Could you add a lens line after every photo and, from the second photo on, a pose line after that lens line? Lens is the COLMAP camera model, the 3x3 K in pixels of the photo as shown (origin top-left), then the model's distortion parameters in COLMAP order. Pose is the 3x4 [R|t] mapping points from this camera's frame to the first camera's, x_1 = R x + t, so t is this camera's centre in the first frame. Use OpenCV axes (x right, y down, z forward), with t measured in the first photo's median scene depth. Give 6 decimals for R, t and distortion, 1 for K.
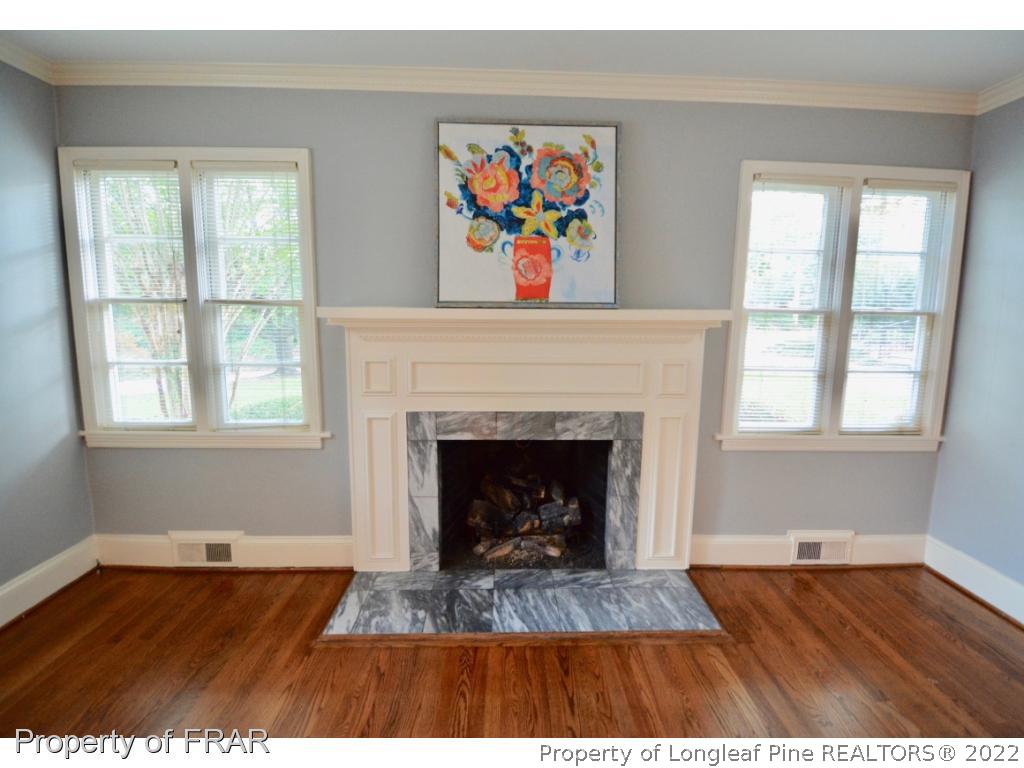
lens RADIAL K [[449.6, 0, 514.2], [0, 449.6, 373.3], [0, 0, 1]] dist [0.019836, -0.022040]
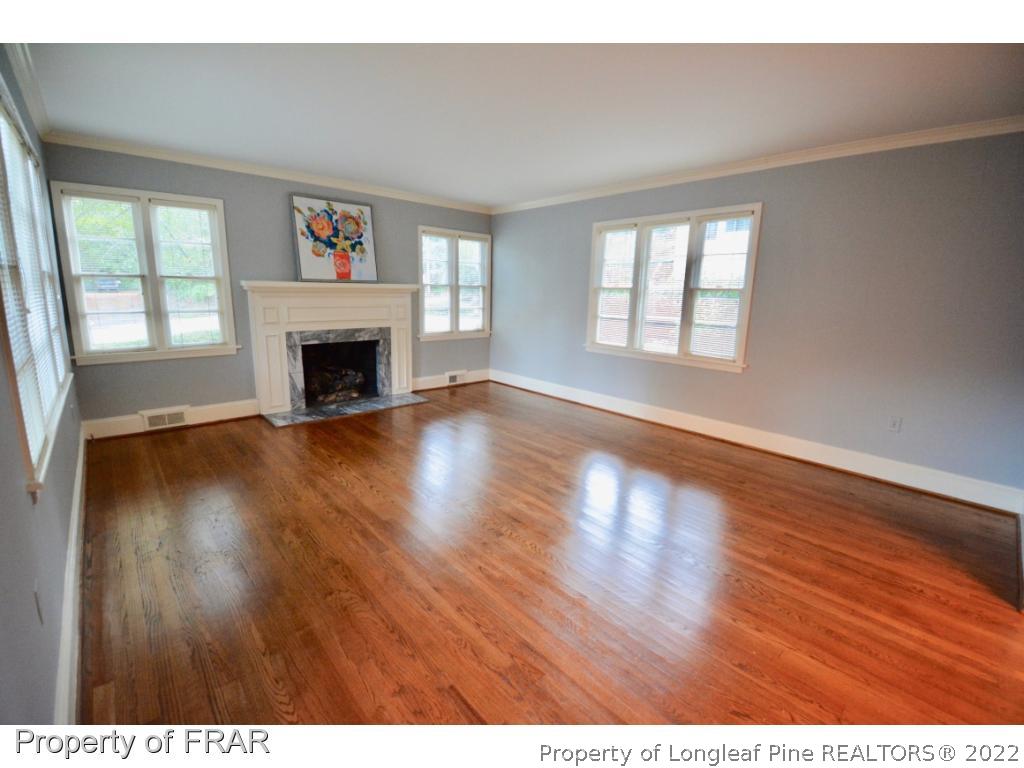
lens RADIAL K [[449.6, 0, 514.2], [0, 449.6, 373.3], [0, 0, 1]] dist [0.019836, -0.022040]
pose [[0.749471, -0.118582, 0.651330, -0.817841], [0.065523, 0.992284, 0.105261, 0.123643], [-0.658787, -0.036213, 0.751458, -1.258399]]
